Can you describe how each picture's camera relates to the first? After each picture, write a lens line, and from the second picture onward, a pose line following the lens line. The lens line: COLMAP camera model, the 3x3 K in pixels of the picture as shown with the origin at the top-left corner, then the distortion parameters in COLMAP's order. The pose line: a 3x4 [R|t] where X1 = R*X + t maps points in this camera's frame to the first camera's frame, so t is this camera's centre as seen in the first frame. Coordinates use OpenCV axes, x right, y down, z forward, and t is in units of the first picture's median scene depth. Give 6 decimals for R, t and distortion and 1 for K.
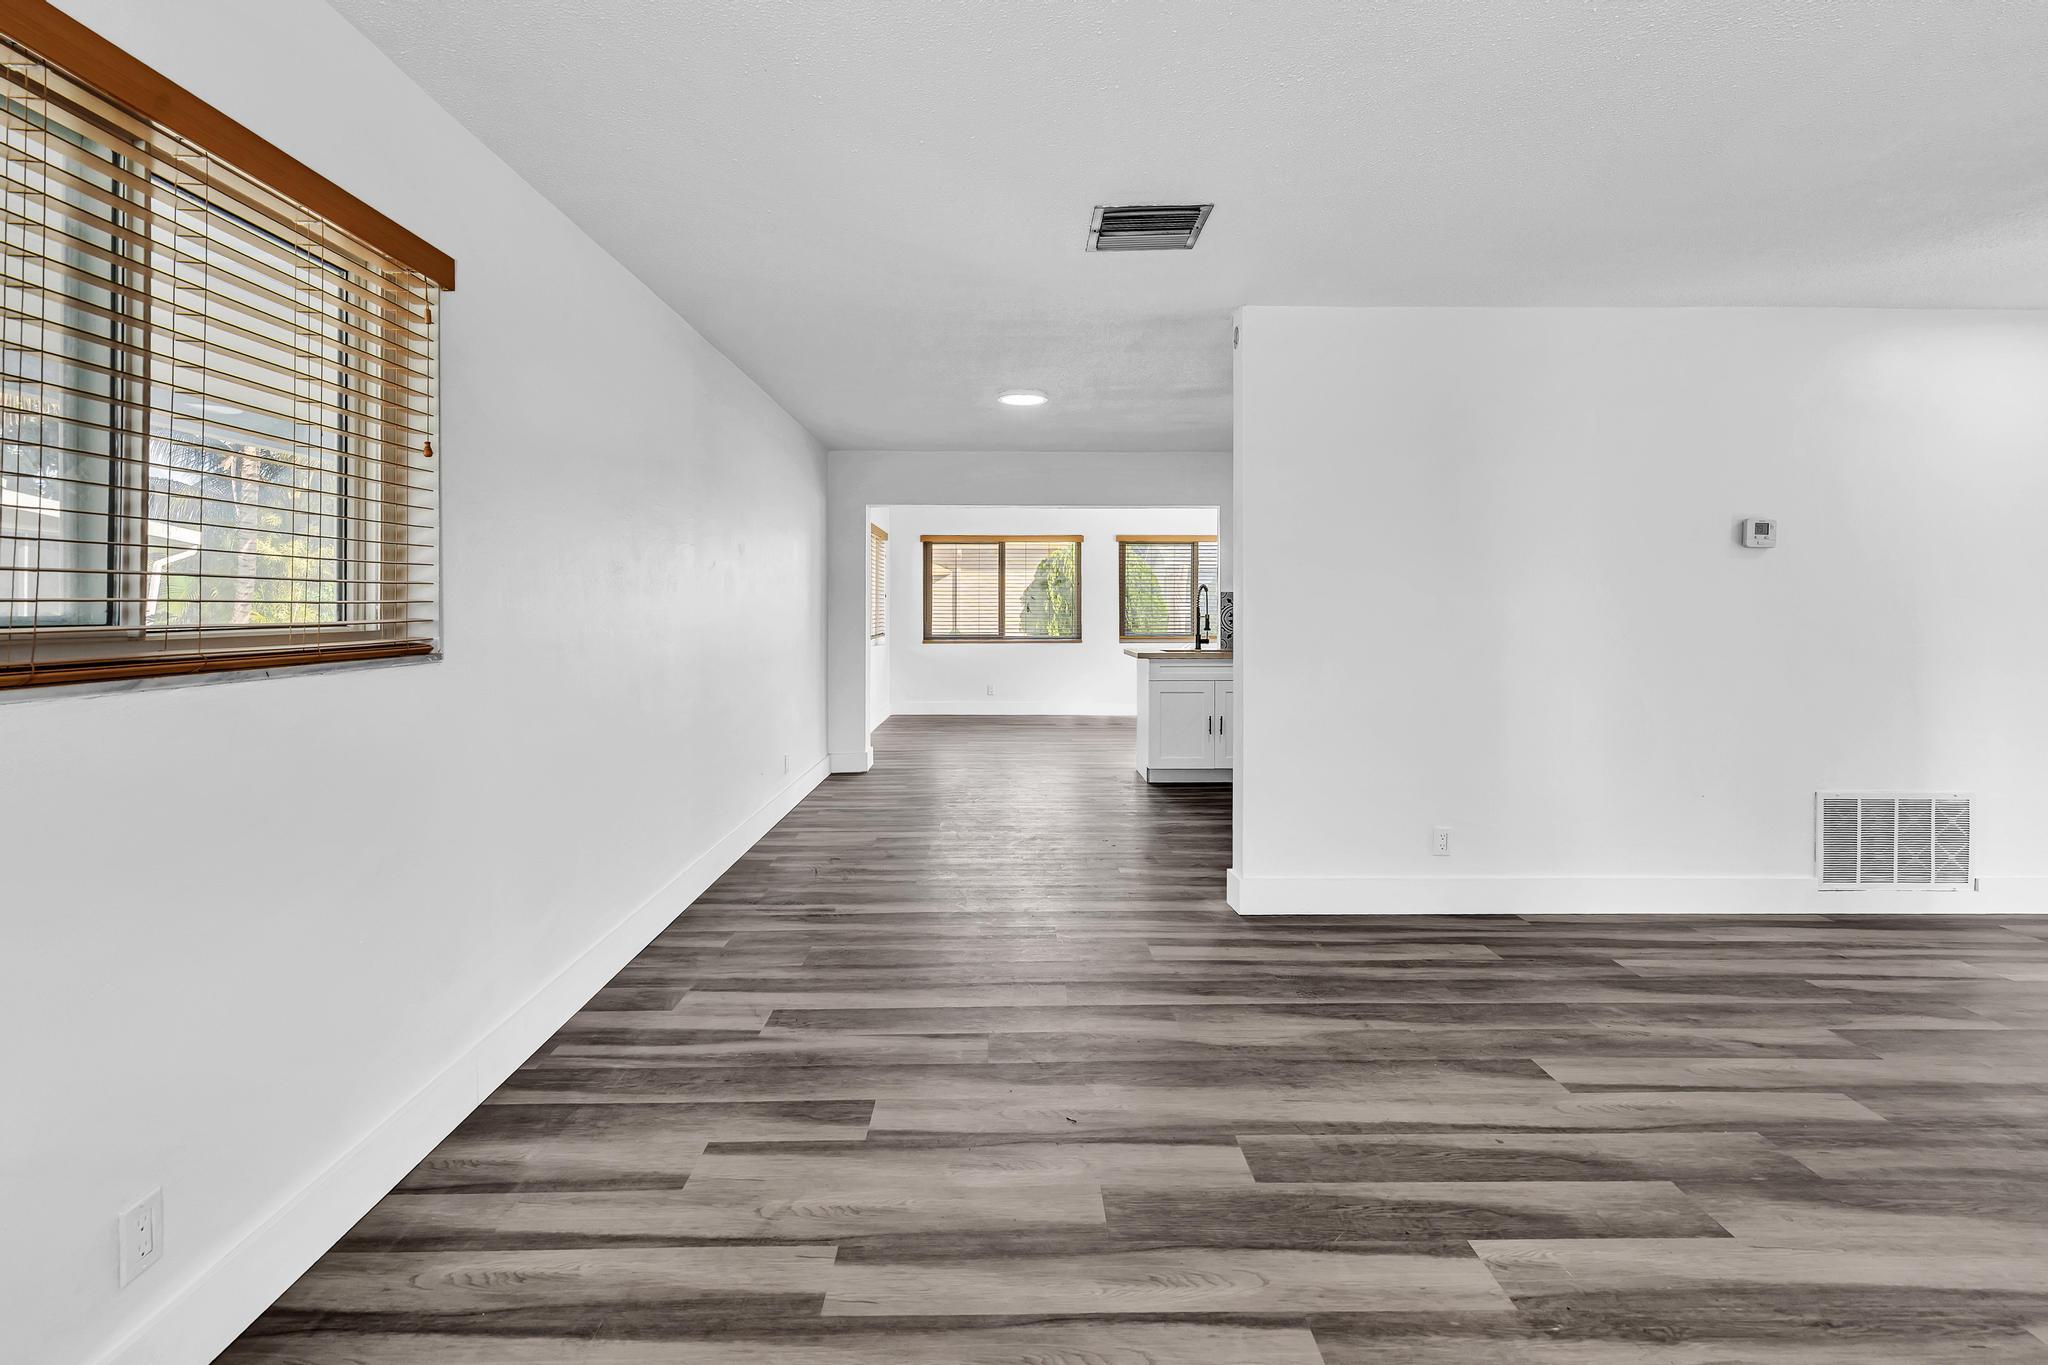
lens RADIAL K [[958.3, 0, 1010.1], [0, 958.3, 610.3], [0, 0, 1]] dist [-0.001087, -0.000214]
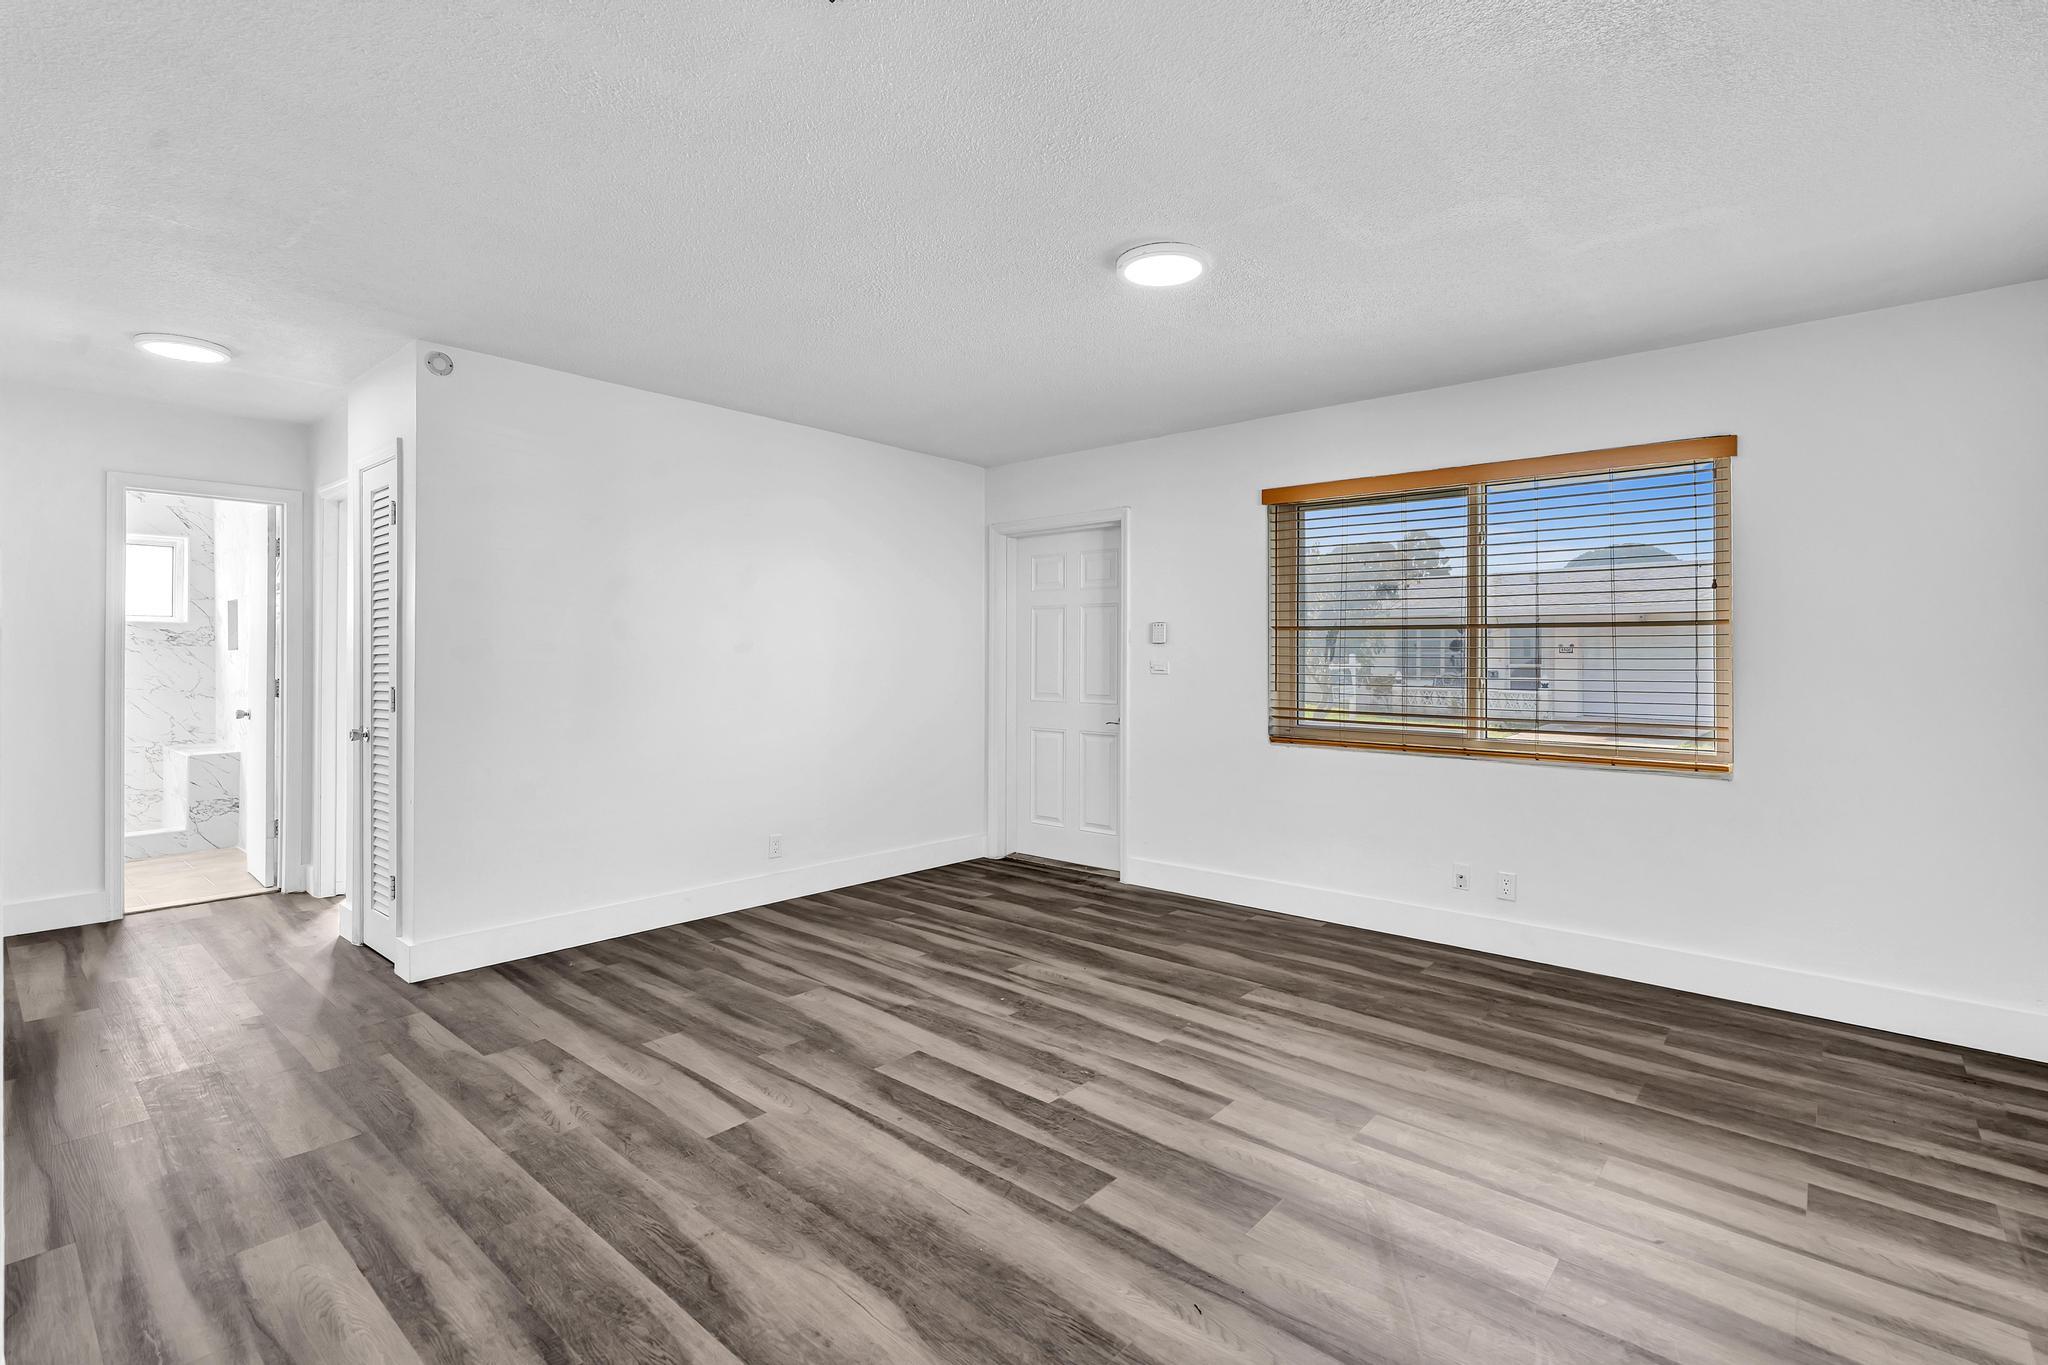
lens RADIAL K [[944.0, 0, 1029.7], [0, 944.0, 658.0], [0, 0, 1]] dist [-0.010369, 0.000716]
pose [[-0.756329, -0.005629, 0.654167, -0.330969], [-0.000665, 0.999969, 0.007836, -0.012367], [-0.654191, 0.005492, -0.756309, 1.650636]]
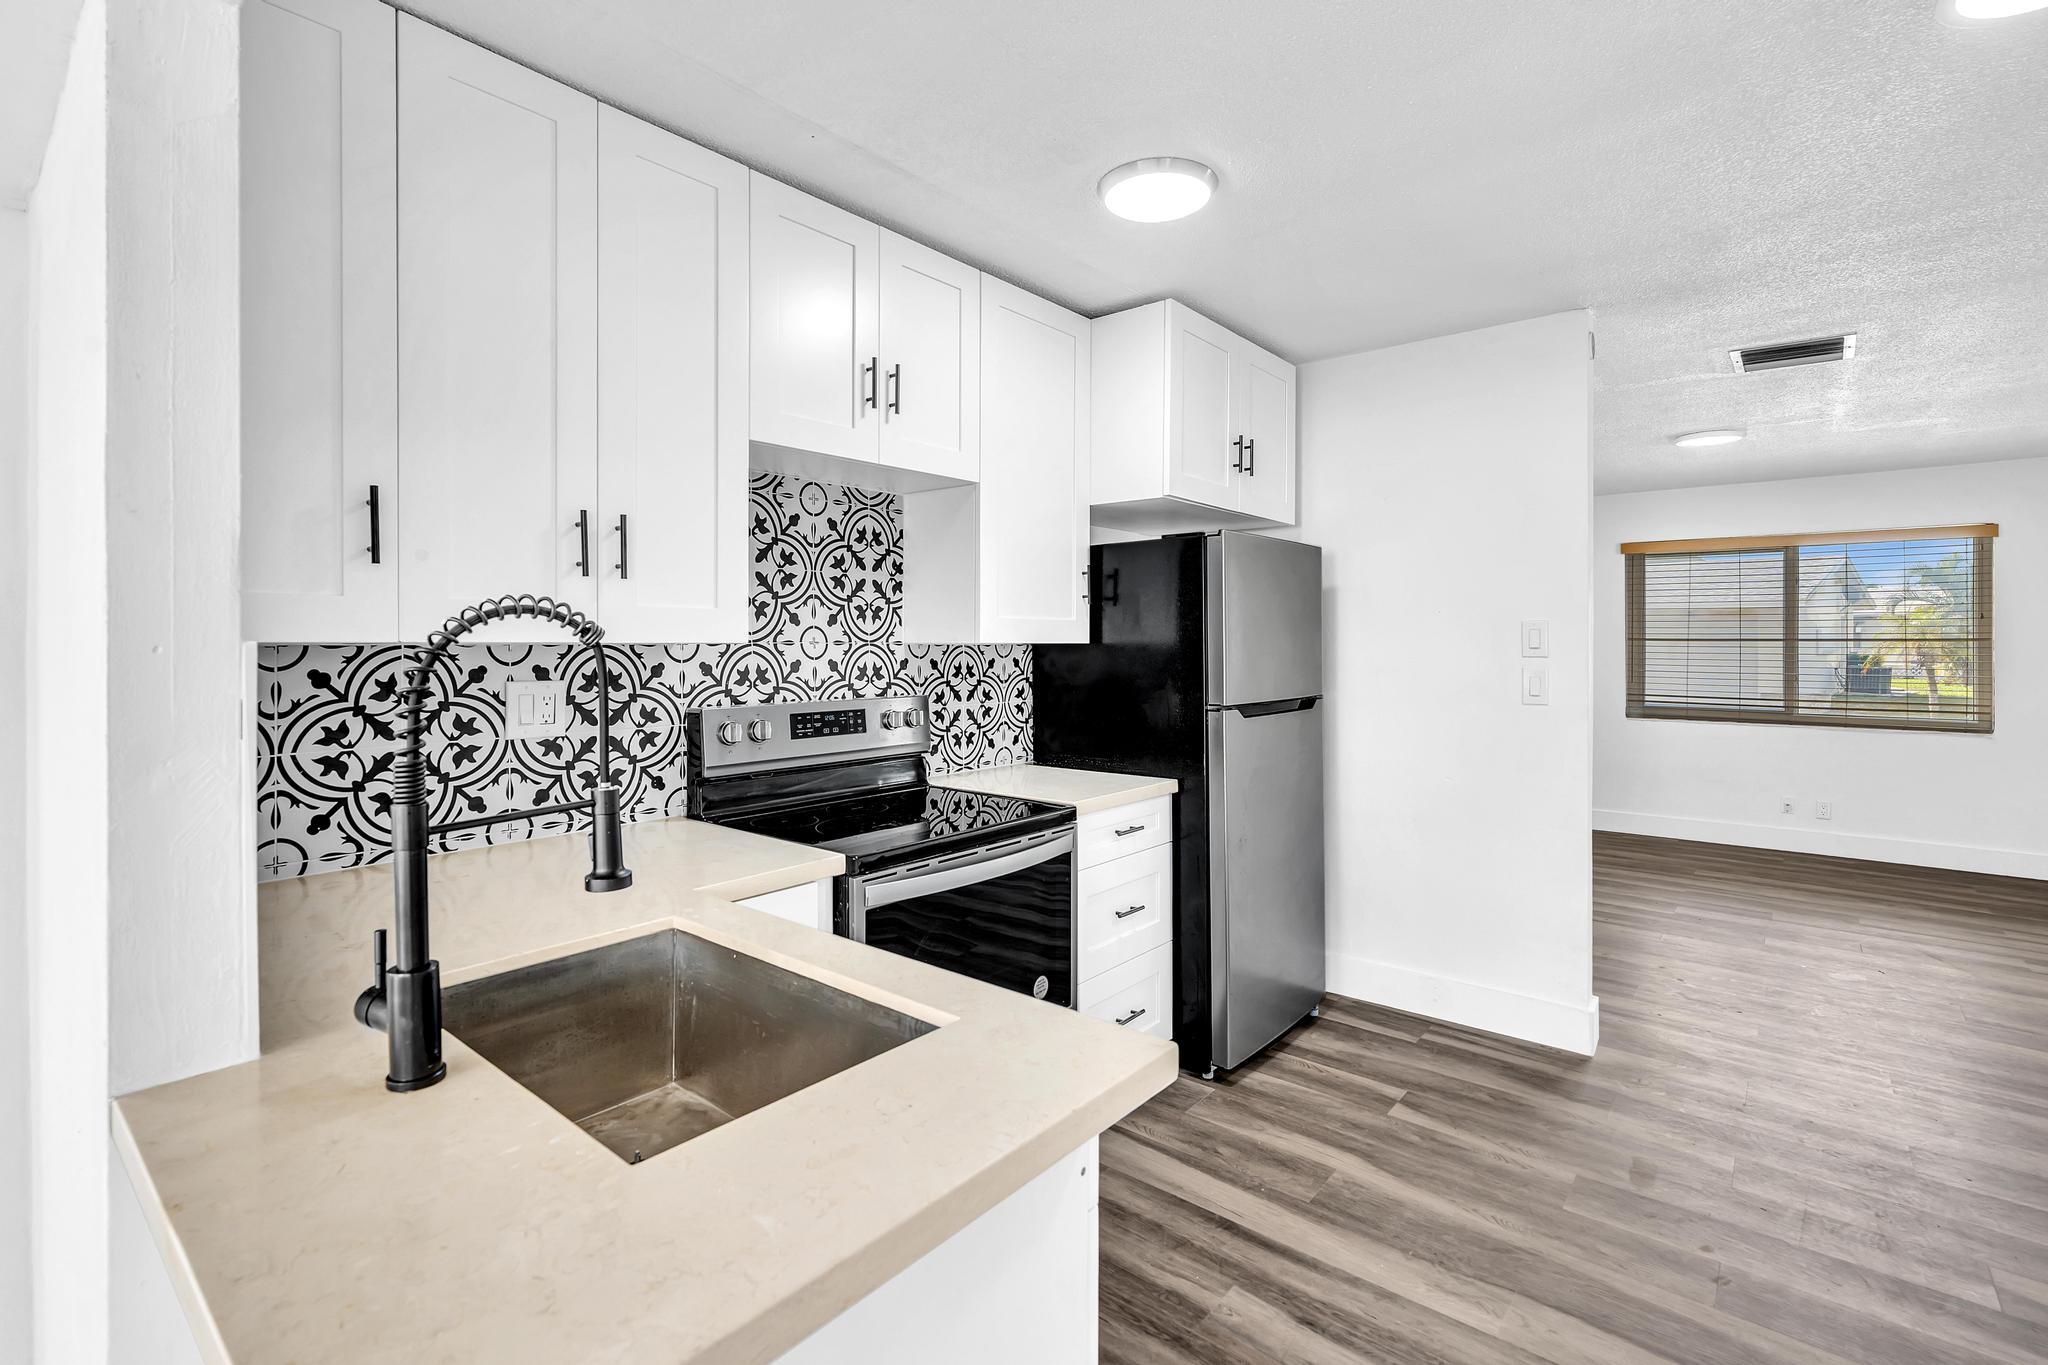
lens RADIAL K [[935.0, 0, 1023.7], [0, 935.0, 647.5], [0, 0, 1]] dist [-0.003915, 0.000612]
pose [[-0.762306, -0.004762, 0.647199, 0.149625], [0.001380, 0.999959, 0.008983, -0.063876], [-0.647215, 0.007741, -0.762268, 3.214967]]
